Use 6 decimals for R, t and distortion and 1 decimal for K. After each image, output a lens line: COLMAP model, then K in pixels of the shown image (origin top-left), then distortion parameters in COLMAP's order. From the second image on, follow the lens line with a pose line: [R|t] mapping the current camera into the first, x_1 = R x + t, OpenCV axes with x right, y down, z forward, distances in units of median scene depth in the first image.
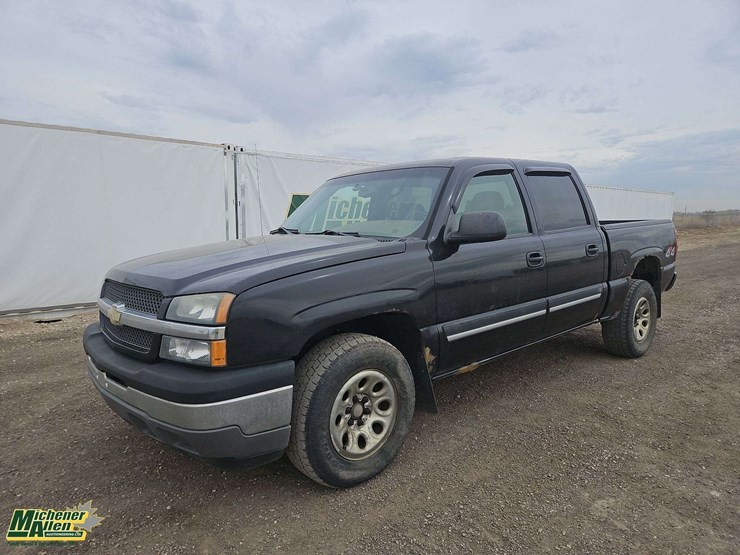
lens RADIAL K [[511.9, 0, 366.8], [0, 511.9, 274.4], [0, 0, 1]] dist [0.074652, -0.050815]
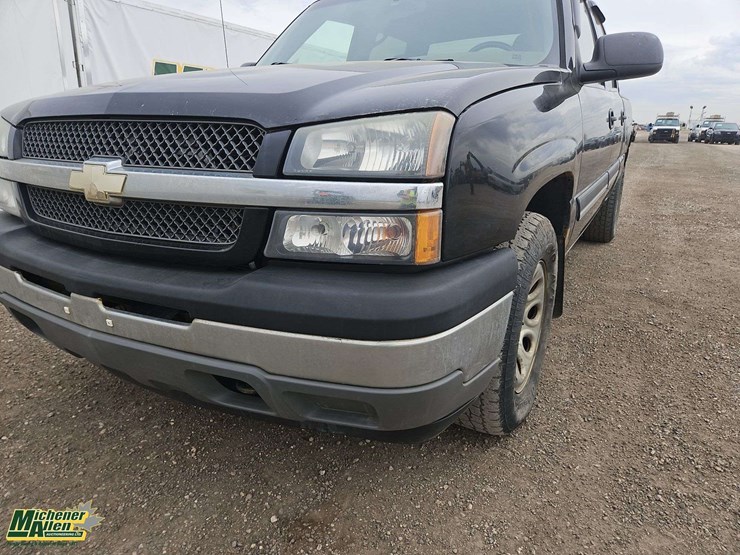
lens RADIAL K [[511.9, 0, 366.8], [0, 511.9, 274.4], [0, 0, 1]] dist [0.074652, -0.050815]
pose [[0.954534, -0.066025, 0.290699, -0.453026], [0.009896, 0.981645, 0.190461, 0.085783], [-0.297939, -0.178925, 0.937666, 0.509935]]
